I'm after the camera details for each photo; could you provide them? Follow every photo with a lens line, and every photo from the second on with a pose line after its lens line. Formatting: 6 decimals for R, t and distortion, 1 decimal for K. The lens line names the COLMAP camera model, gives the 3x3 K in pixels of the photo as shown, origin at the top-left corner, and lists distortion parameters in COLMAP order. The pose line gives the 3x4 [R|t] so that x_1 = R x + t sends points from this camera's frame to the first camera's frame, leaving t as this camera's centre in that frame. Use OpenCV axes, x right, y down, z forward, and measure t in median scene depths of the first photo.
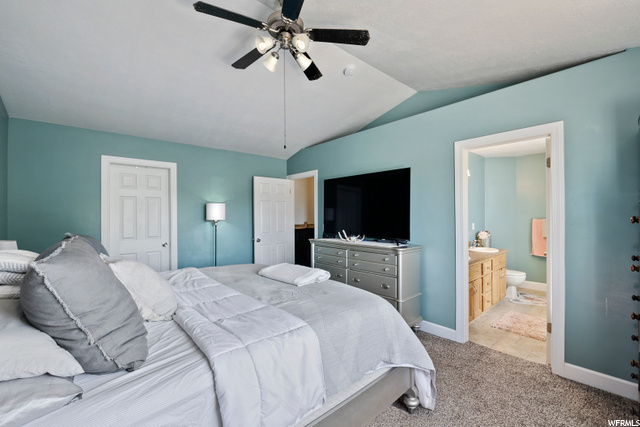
lens RADIAL K [[272.1, 0, 320.0], [0, 272.1, 213.5], [0, 0, 1]] dist [-0.000001, 0.000033]
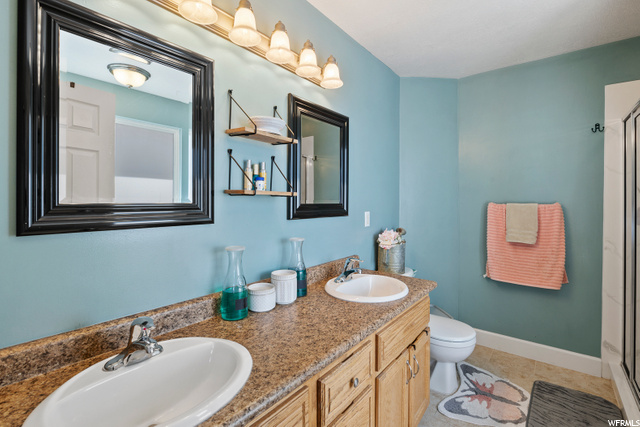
lens RADIAL K [[293.2, 0, 318.9], [0, 293.2, 202.4], [0, 0, 1]] dist [0.000870, 0.000133]
pose [[0.984957, 0.008543, 0.172589, 0.401605], [-0.009419, 0.999947, 0.004254, 0.019376], [-0.172544, -0.005816, 0.984985, 0.546886]]
